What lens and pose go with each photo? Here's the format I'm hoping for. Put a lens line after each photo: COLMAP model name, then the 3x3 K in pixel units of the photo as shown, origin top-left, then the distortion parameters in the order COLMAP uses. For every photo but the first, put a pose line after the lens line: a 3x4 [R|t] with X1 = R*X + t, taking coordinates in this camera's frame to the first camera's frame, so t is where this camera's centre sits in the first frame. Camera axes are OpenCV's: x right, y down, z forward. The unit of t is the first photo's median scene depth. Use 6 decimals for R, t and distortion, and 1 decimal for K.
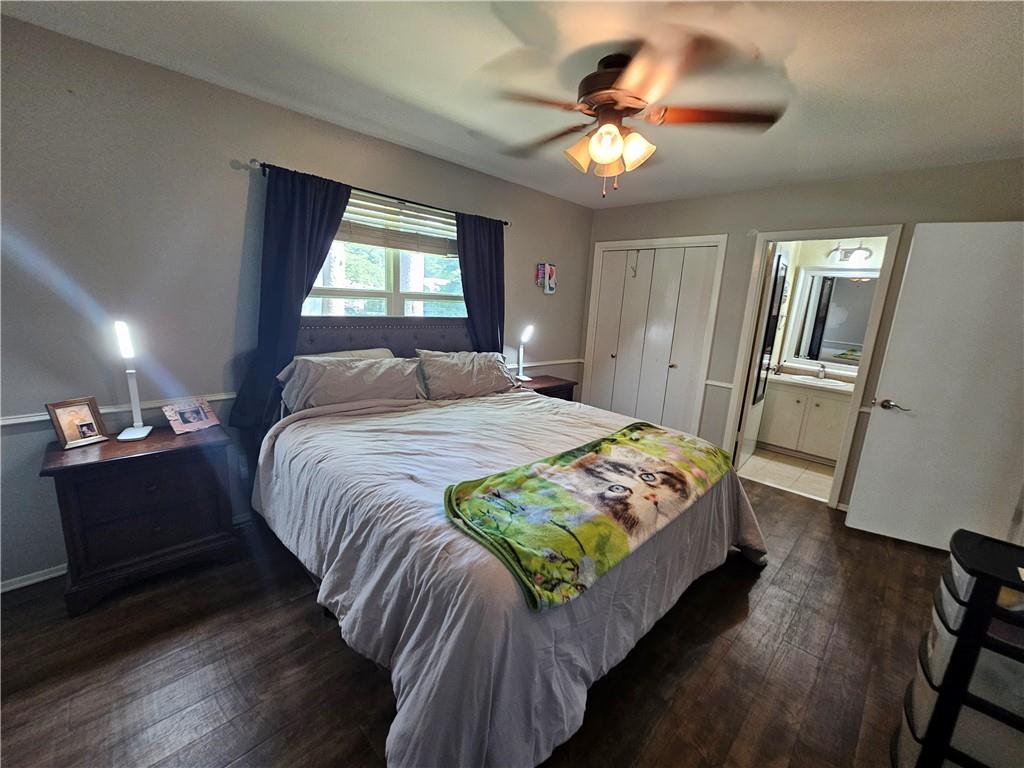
lens RADIAL K [[416.8, 0, 512.0], [0, 416.8, 384.0], [0, 0, 1]] dist [-0.001412, 0.000024]
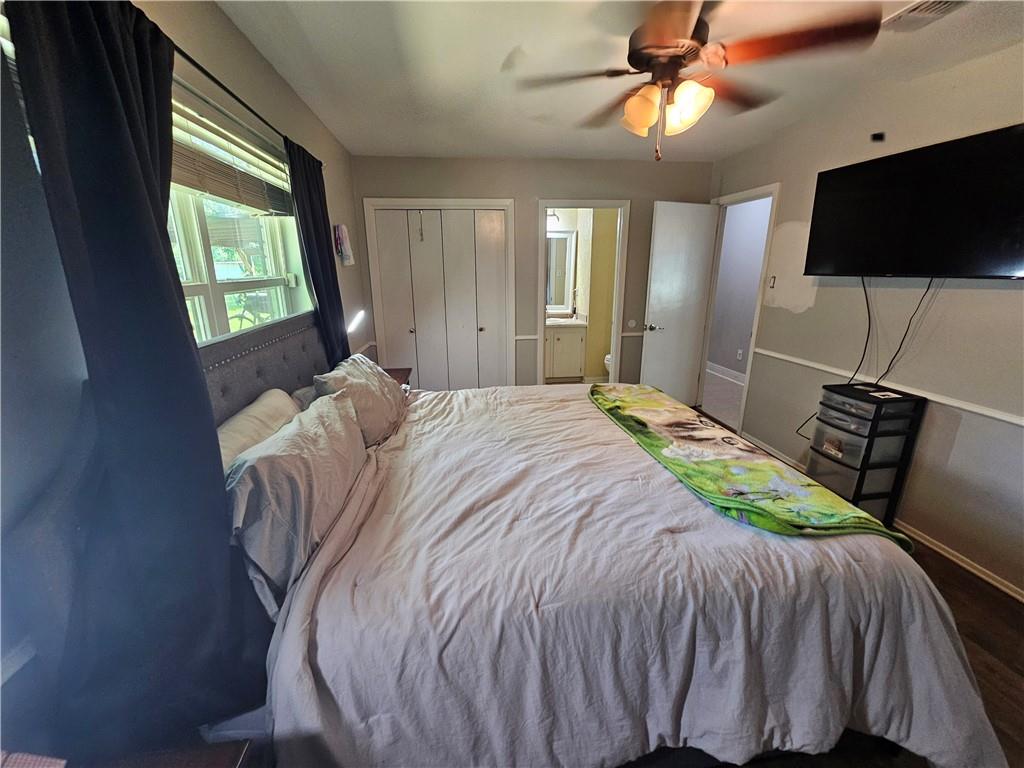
lens RADIAL K [[416.0, 0, 506.9], [0, 416.0, 382.3], [0, 0, 1]] dist [-0.001531, 0.000034]
pose [[0.608940, -0.273679, 0.744508, -0.706422], [0.204794, 0.961016, 0.185764, -0.180574], [-0.766323, 0.039352, 0.641249, 0.577751]]
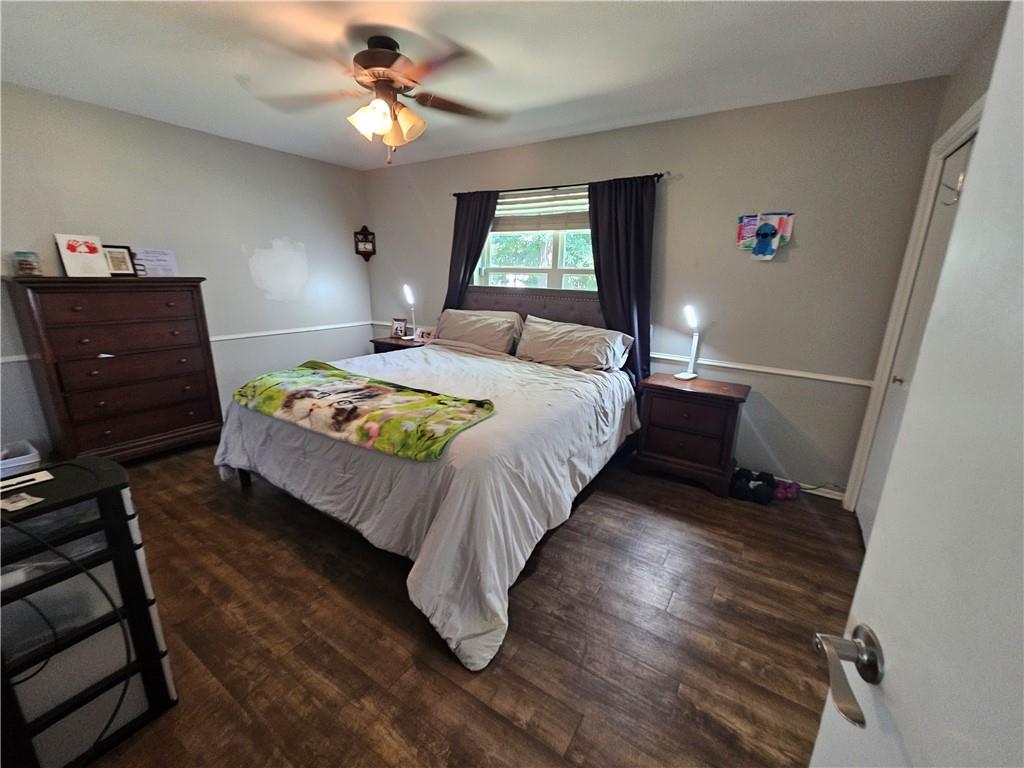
lens RADIAL K [[416.8, 0, 512.0], [0, 416.8, 384.0], [0, 0, 1]] dist [-0.001412, 0.000024]
pose [[0.210815, 0.197915, -0.957281, 1.297906], [-0.212644, 0.965123, 0.152707, -0.089434], [0.954117, 0.171367, 0.245548, 0.973608]]
